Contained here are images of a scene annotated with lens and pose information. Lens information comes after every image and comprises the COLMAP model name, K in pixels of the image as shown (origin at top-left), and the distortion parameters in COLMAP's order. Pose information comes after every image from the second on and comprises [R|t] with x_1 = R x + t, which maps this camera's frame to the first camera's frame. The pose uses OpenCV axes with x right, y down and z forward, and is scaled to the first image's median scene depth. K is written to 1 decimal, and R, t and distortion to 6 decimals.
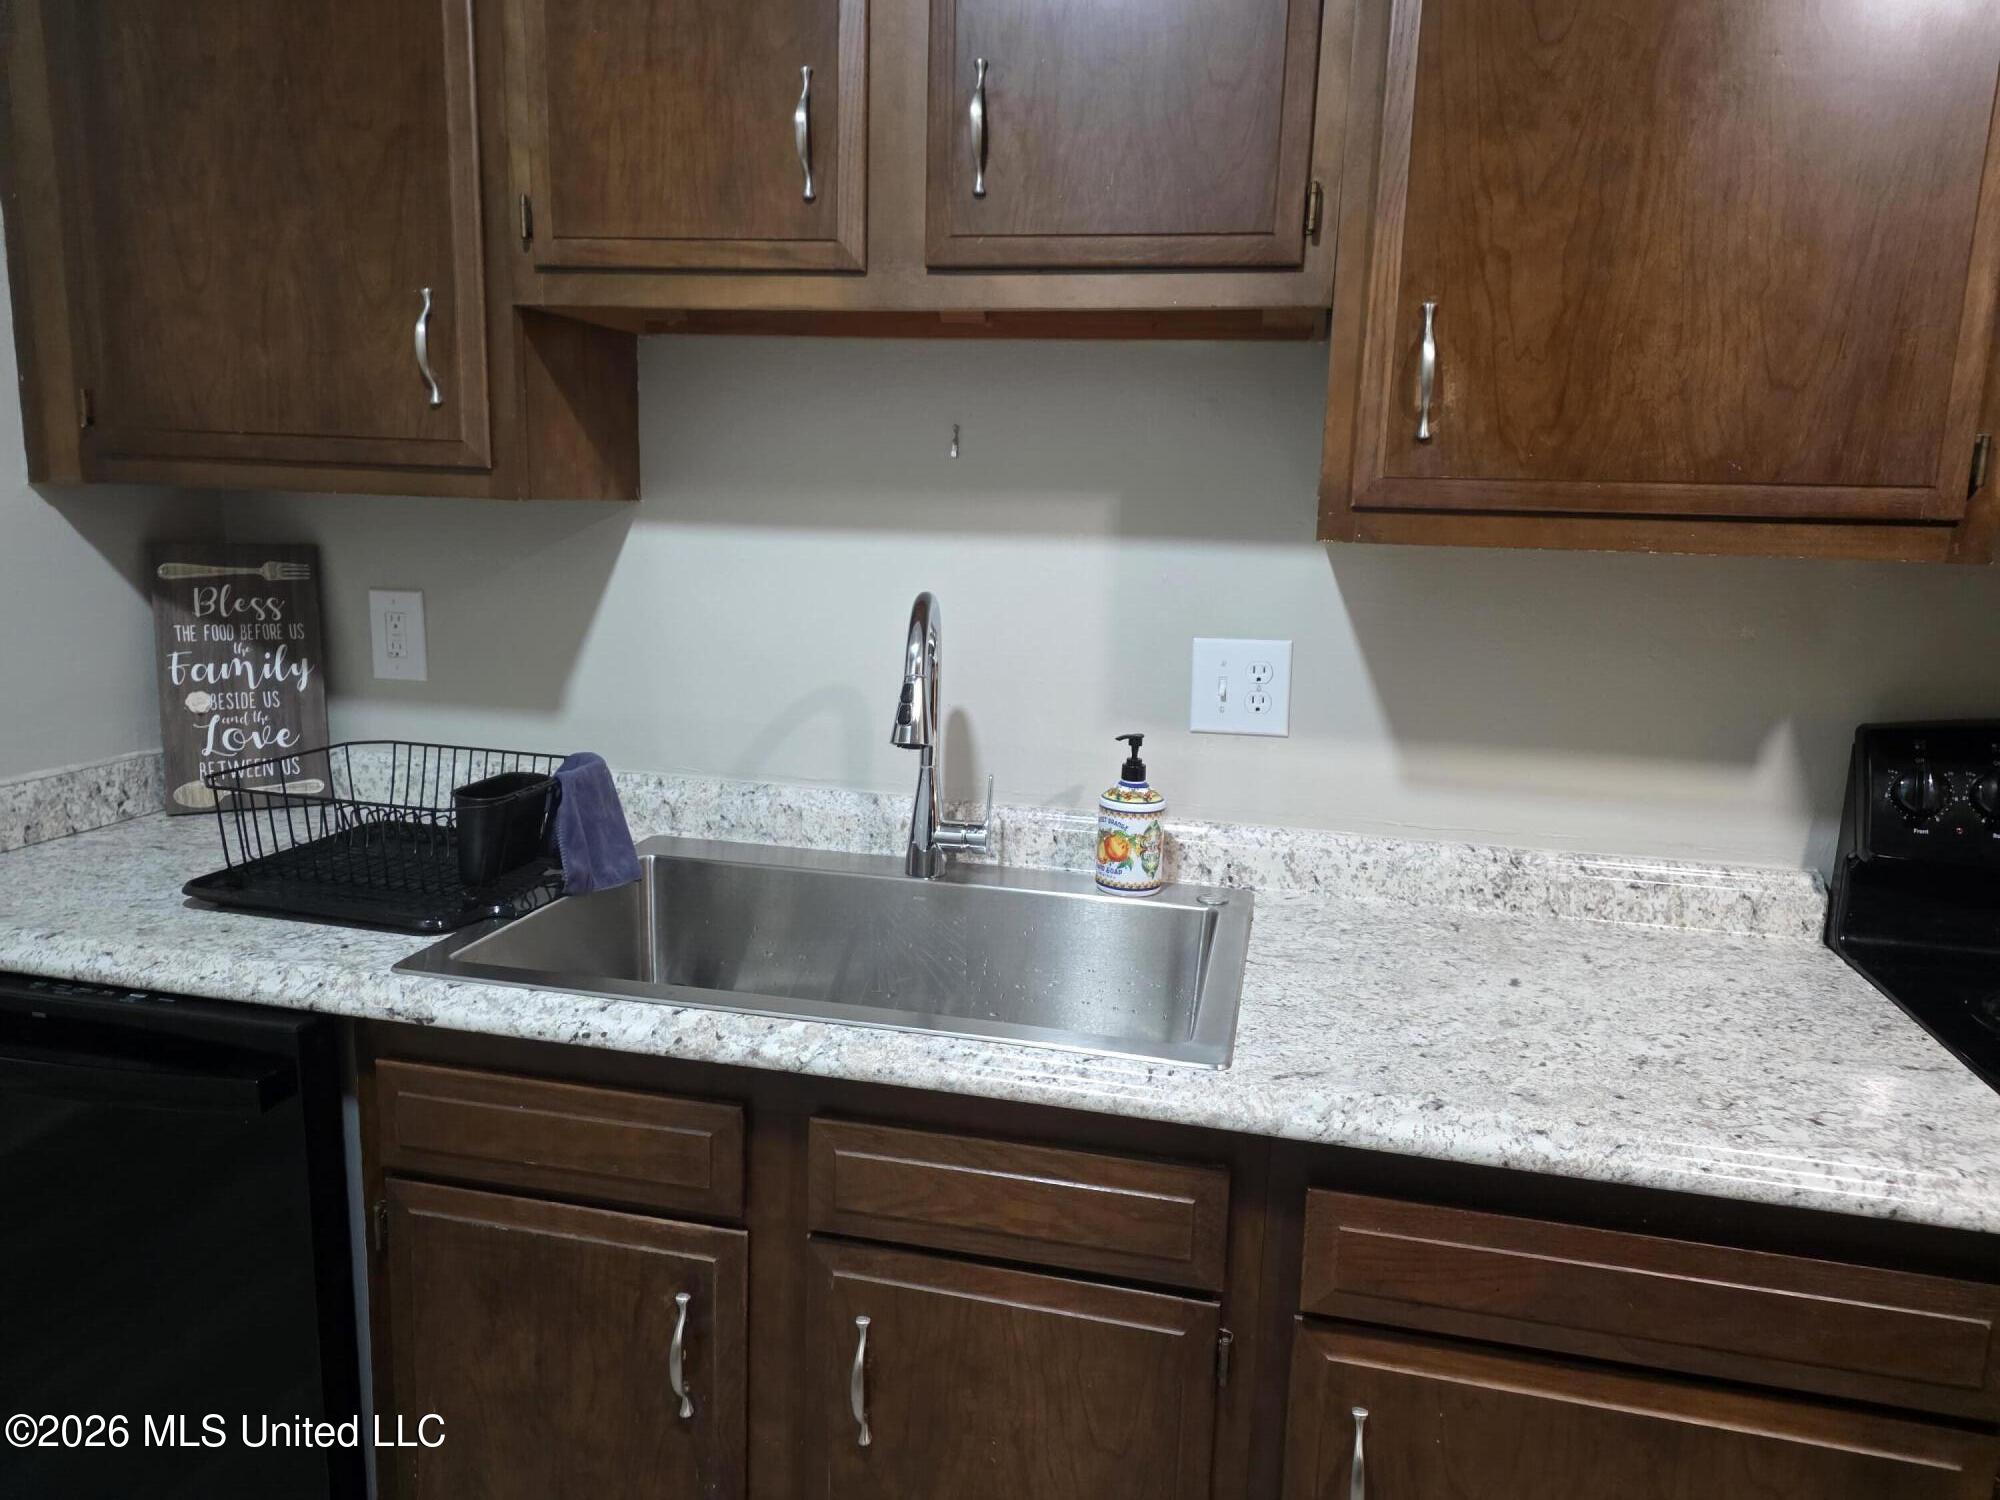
lens RADIAL K [[1314.9, 0, 1041.1], [0, 1314.9, 732.9], [0, 0, 1]] dist [0.061656, -0.041489]
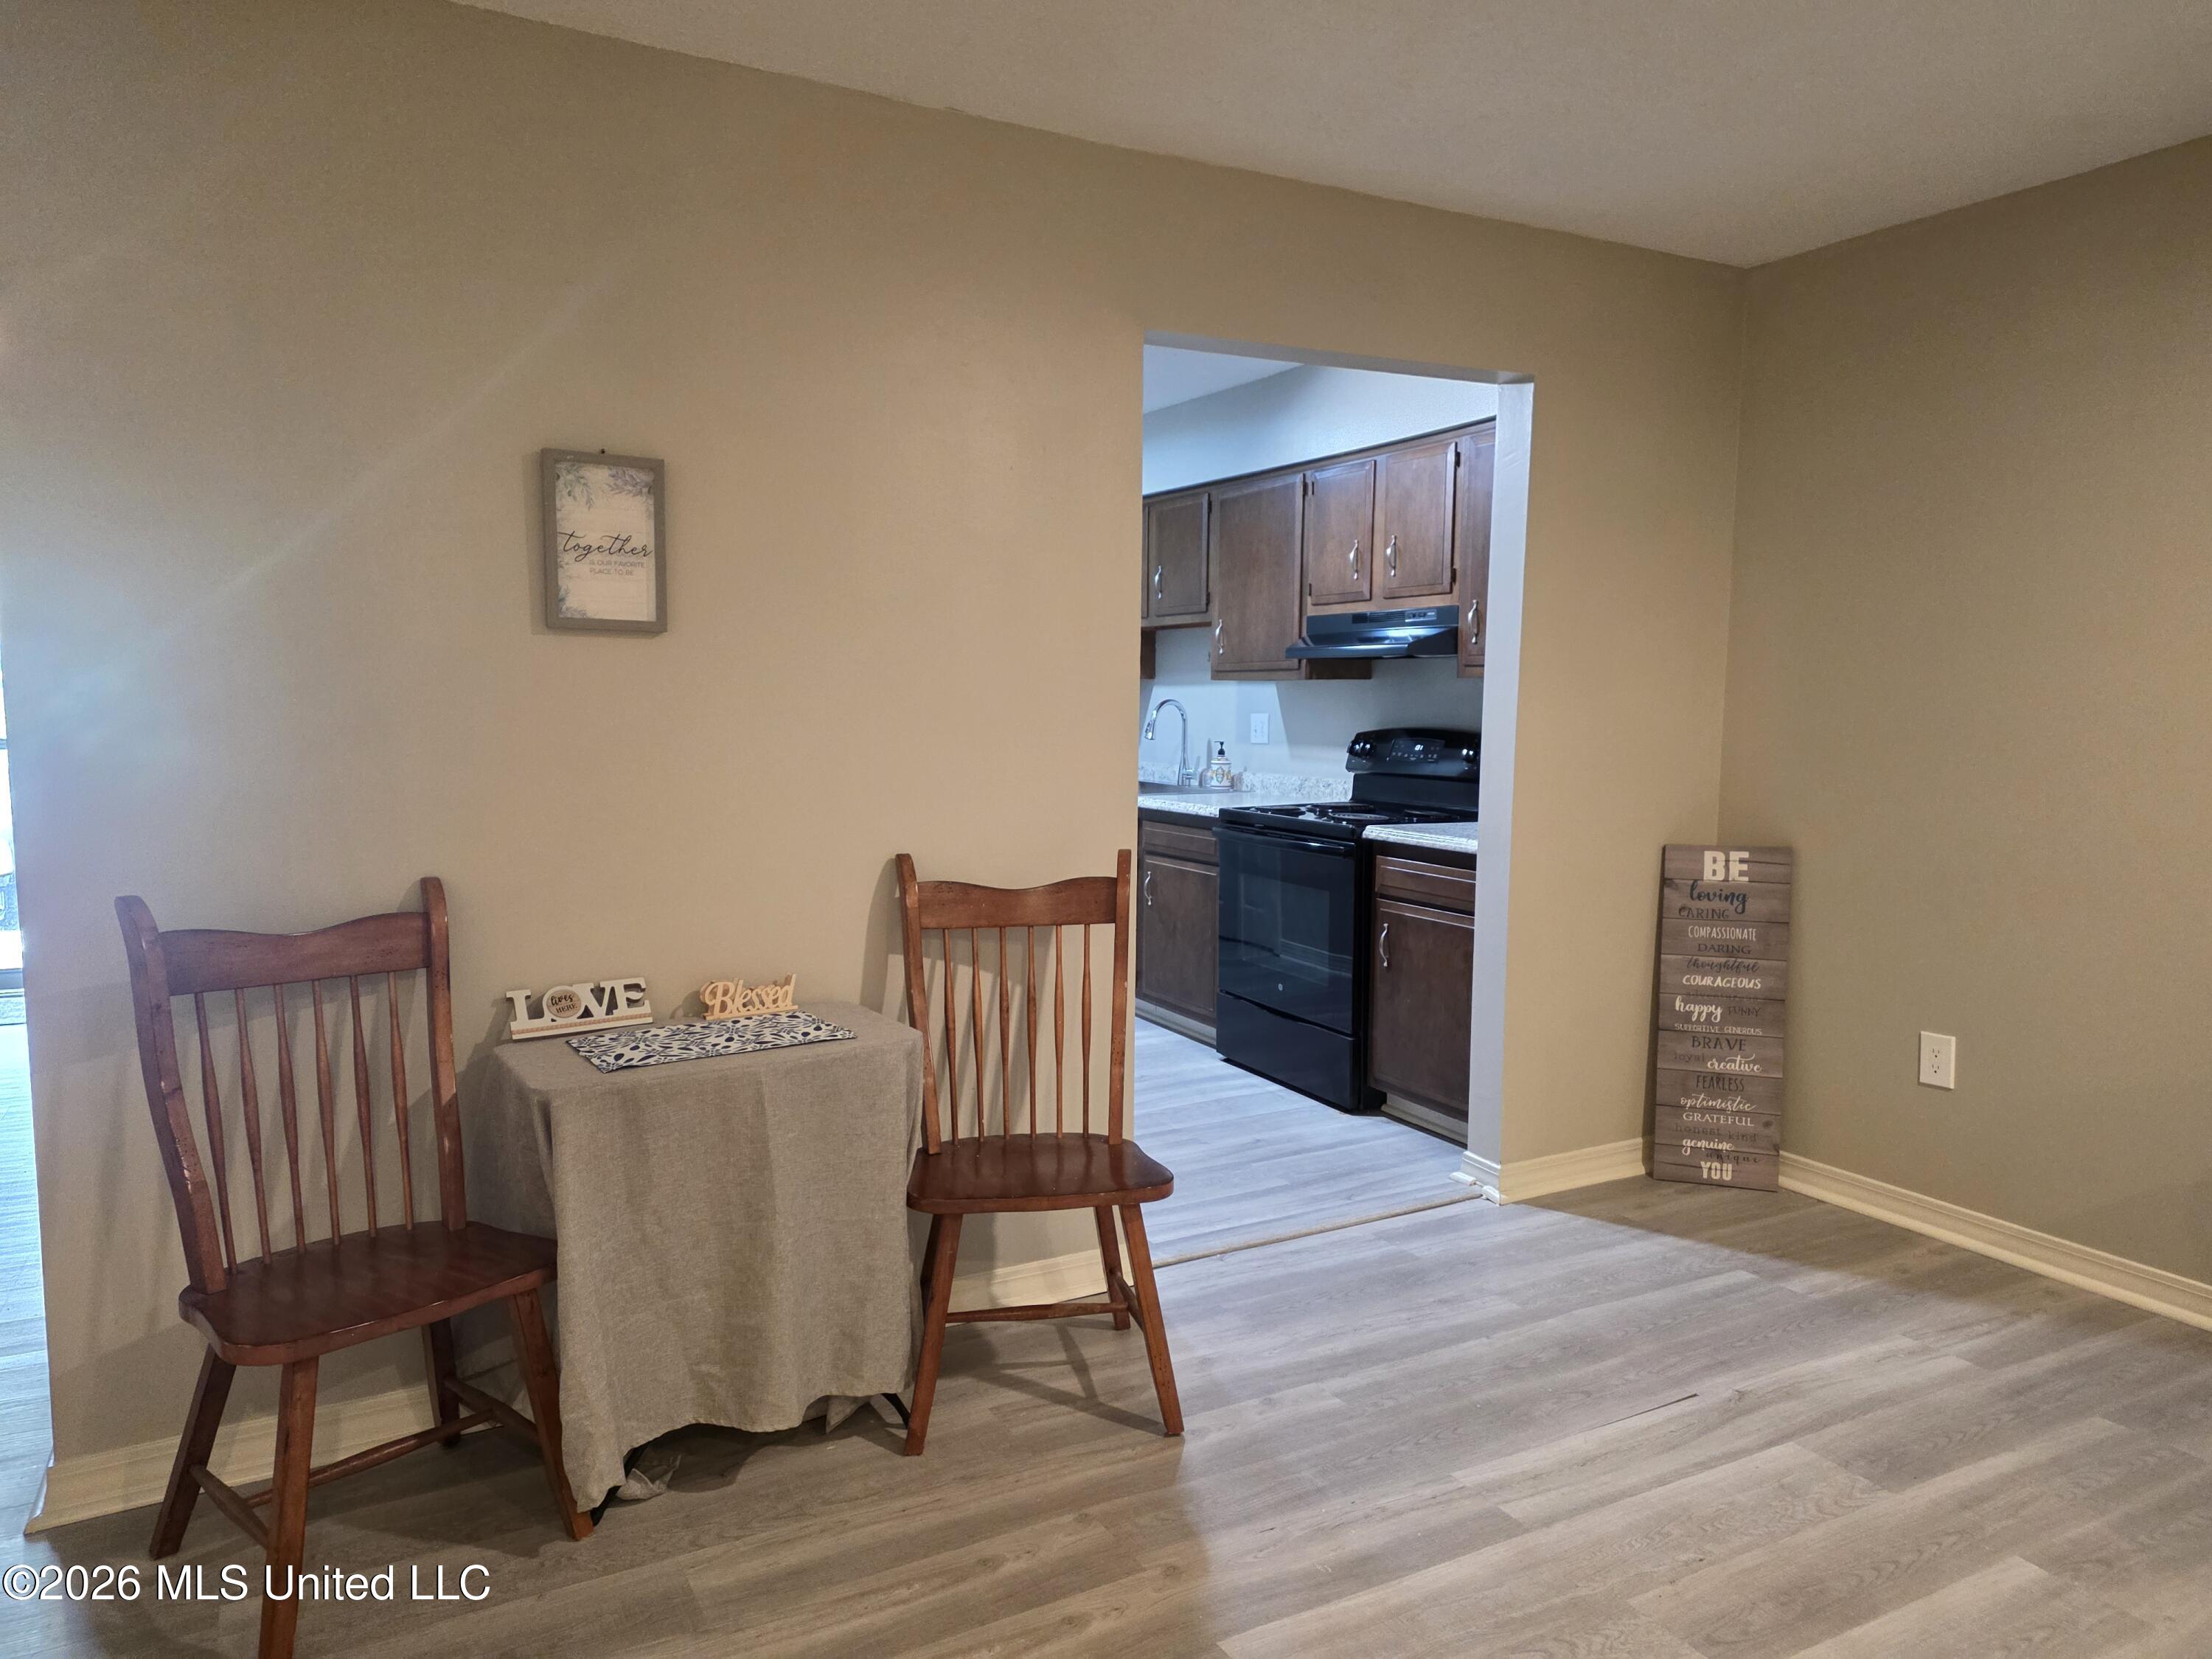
lens RADIAL K [[1454.3, 0, 1101.4], [0, 1454.3, 831.5], [0, 0, 1]] dist [0.061656, -0.041489]
pose [[0.666653, 0.044346, -0.744048, 2.745707], [-0.113233, 0.992668, -0.042290, 0.439646], [0.736717, 0.112444, 0.666787, -1.736931]]
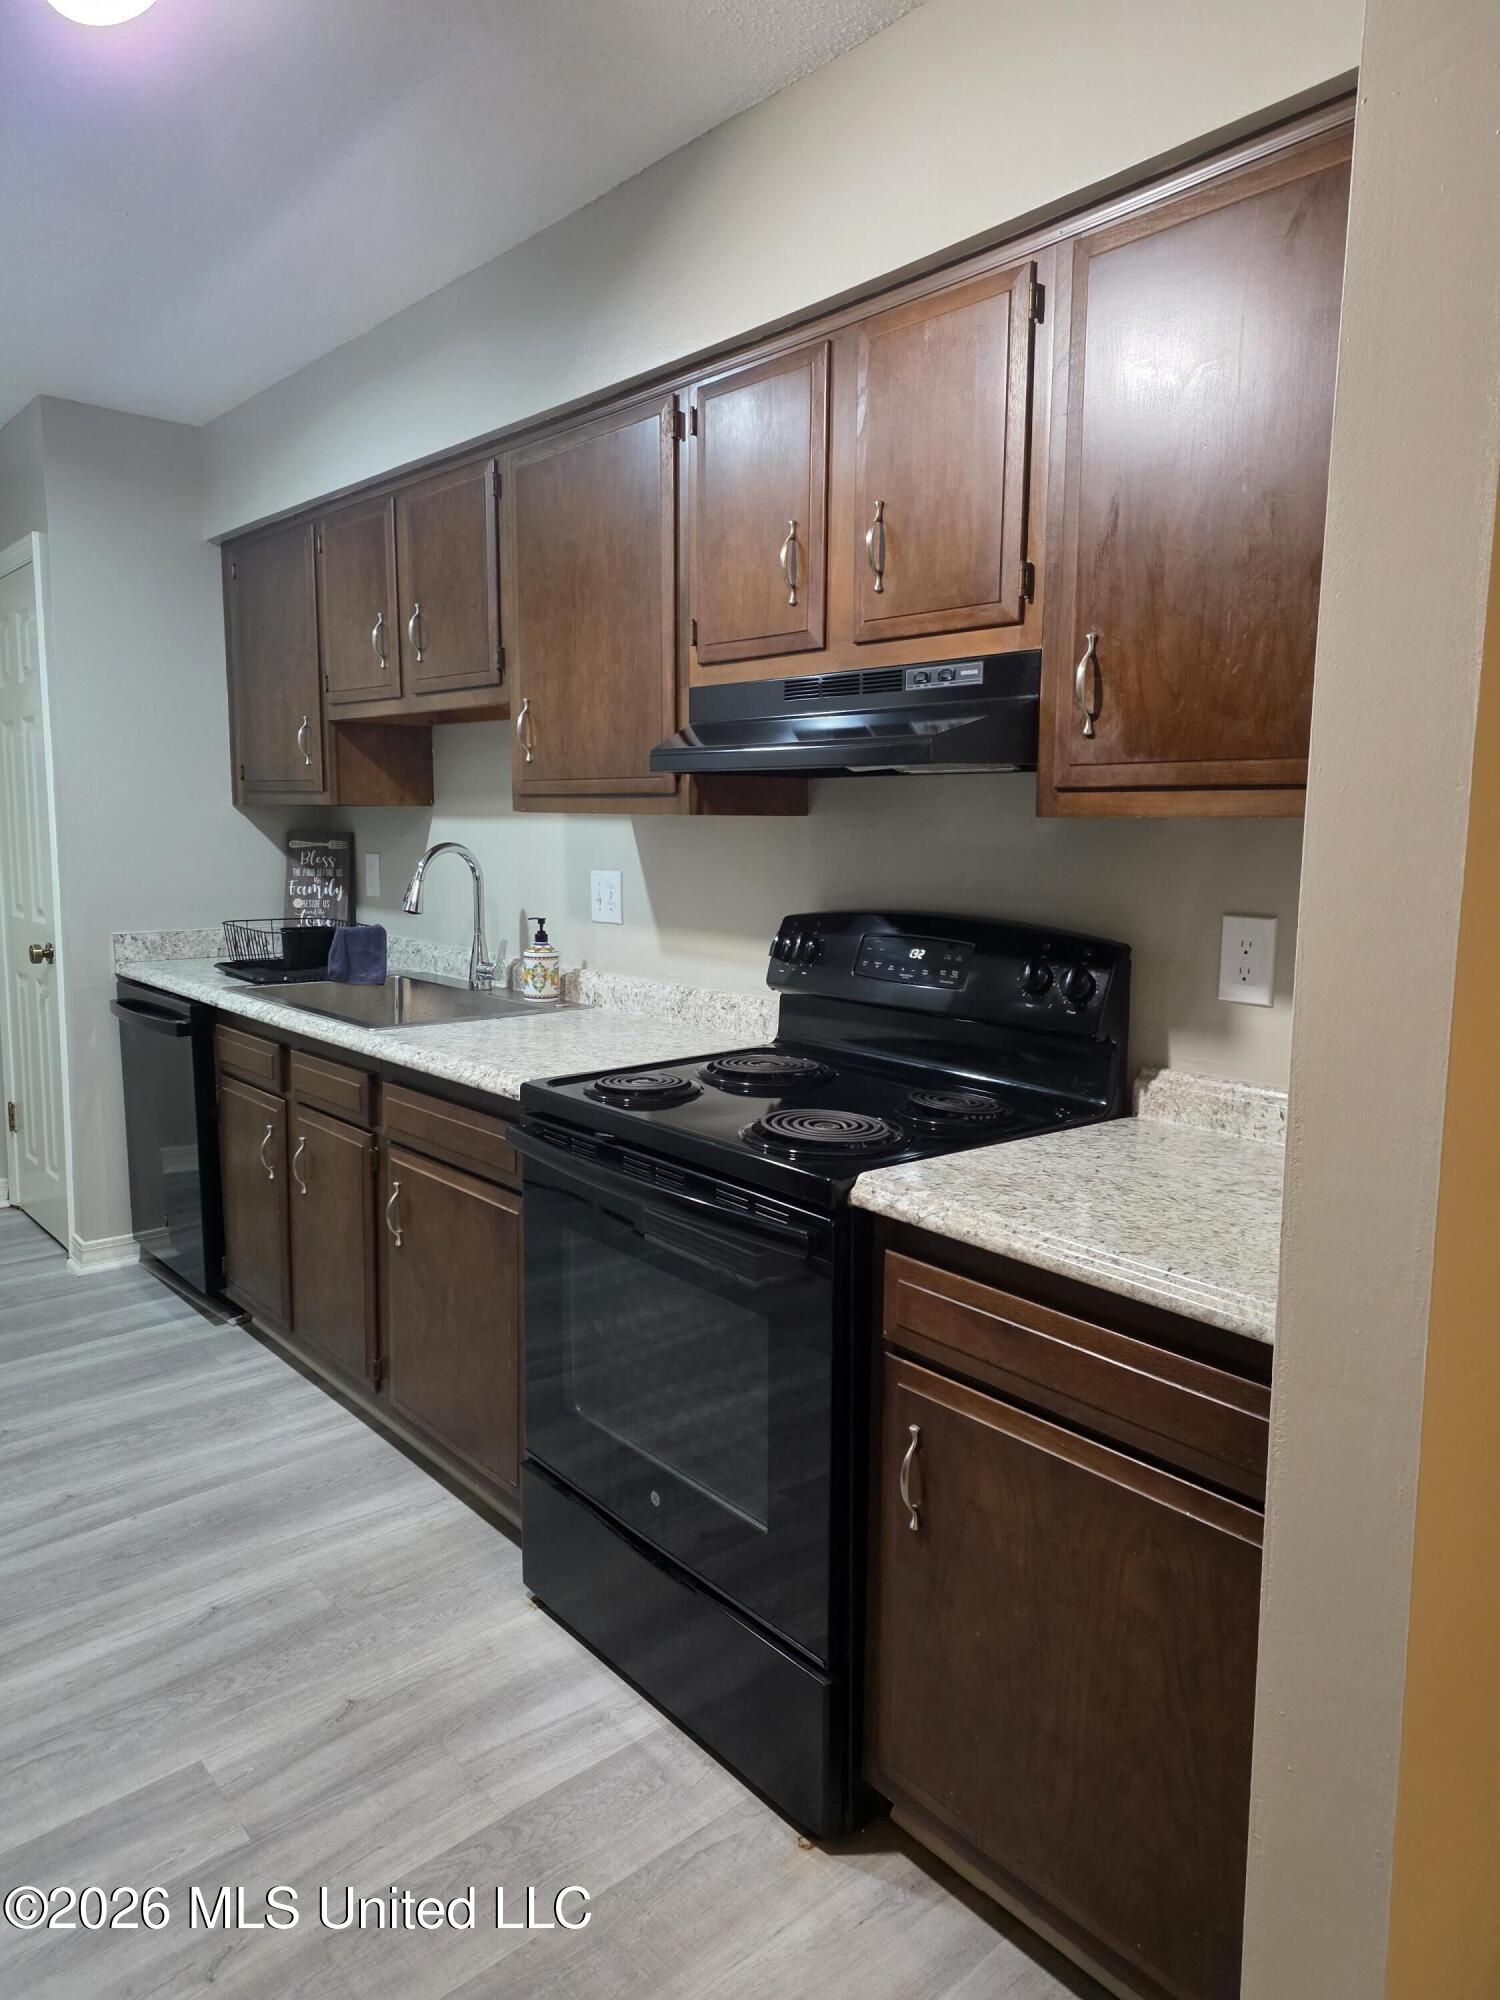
lens RADIAL K [[1314.9, 0, 751.8], [0, 1314.9, 970.7], [0, 0, 1]] dist [0.061656, -0.041489]
pose [[0.805230, 0.043503, -0.591365, 1.525125], [-0.082328, 0.995848, -0.038845, 0.133560], [0.587220, 0.079965, 0.805468, -0.376102]]
